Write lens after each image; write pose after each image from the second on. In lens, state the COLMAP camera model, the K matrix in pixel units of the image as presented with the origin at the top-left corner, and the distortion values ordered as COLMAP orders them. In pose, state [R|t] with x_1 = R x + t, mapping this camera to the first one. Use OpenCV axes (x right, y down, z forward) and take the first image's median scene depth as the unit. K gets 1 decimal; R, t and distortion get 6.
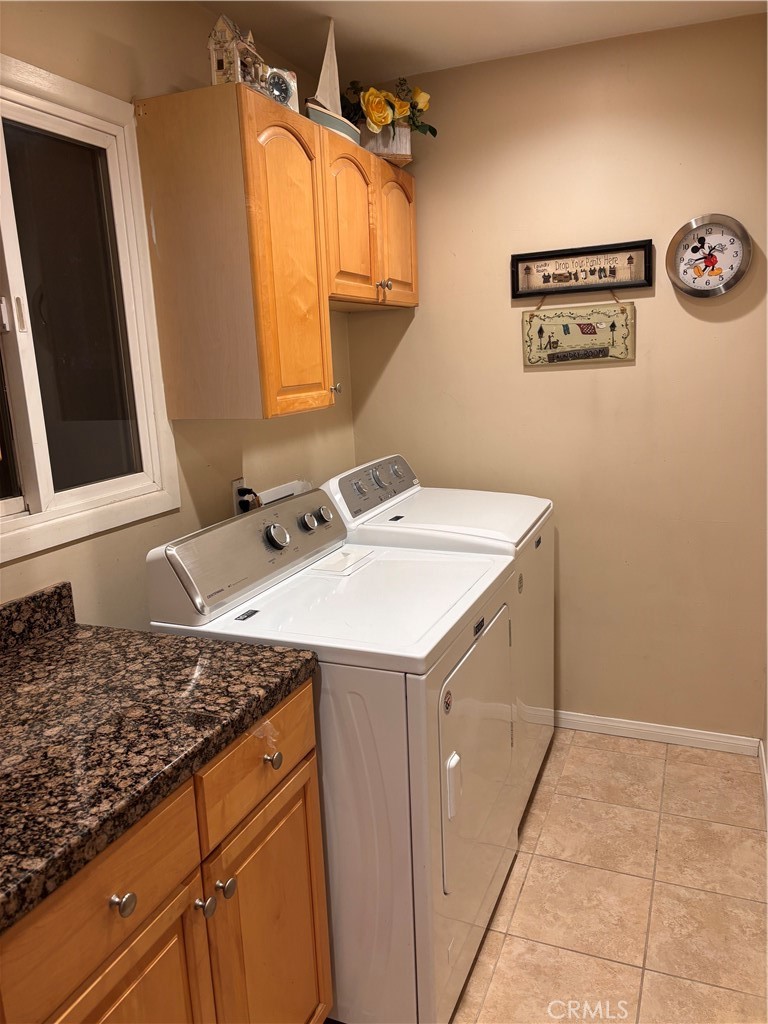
lens RADIAL K [[774.3, 0, 387.5], [0, 774.3, 511.2], [0, 0, 1]] dist [0.043869, -0.036191]
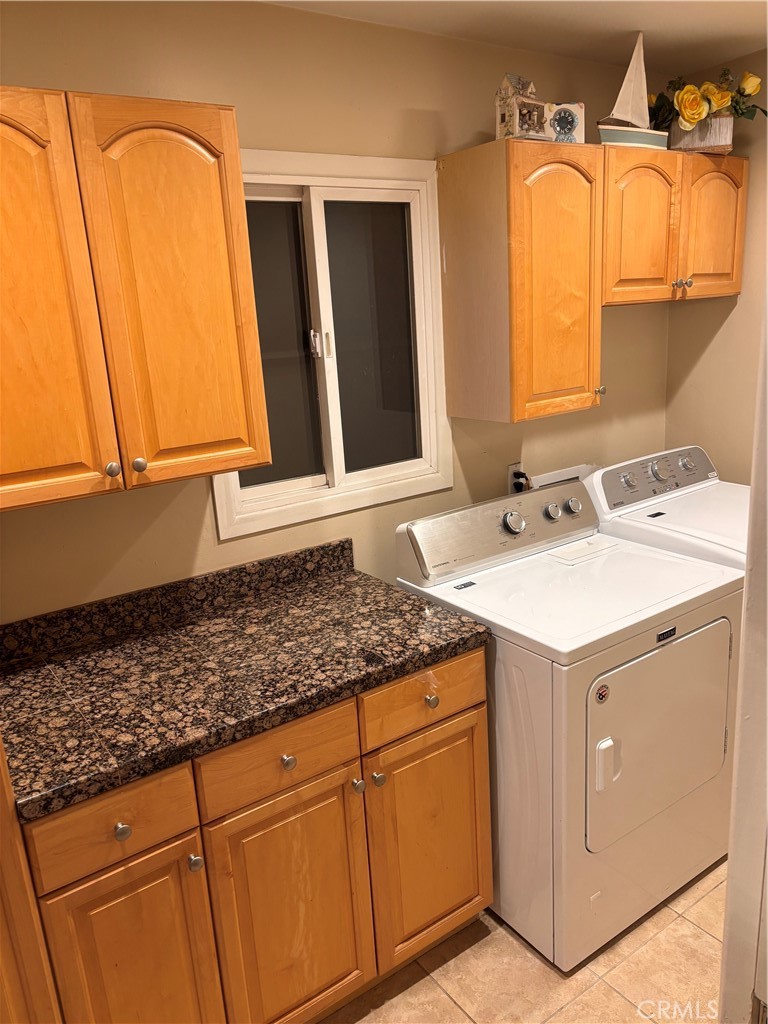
lens RADIAL K [[774.3, 0, 386.9], [0, 774.3, 512.5], [0, 0, 1]] dist [0.043869, -0.036191]
pose [[0.843198, 0.131276, -0.521329, 0.321466], [-0.083290, 0.989919, 0.114559, -0.106370], [0.531112, -0.053174, 0.845632, -0.106793]]
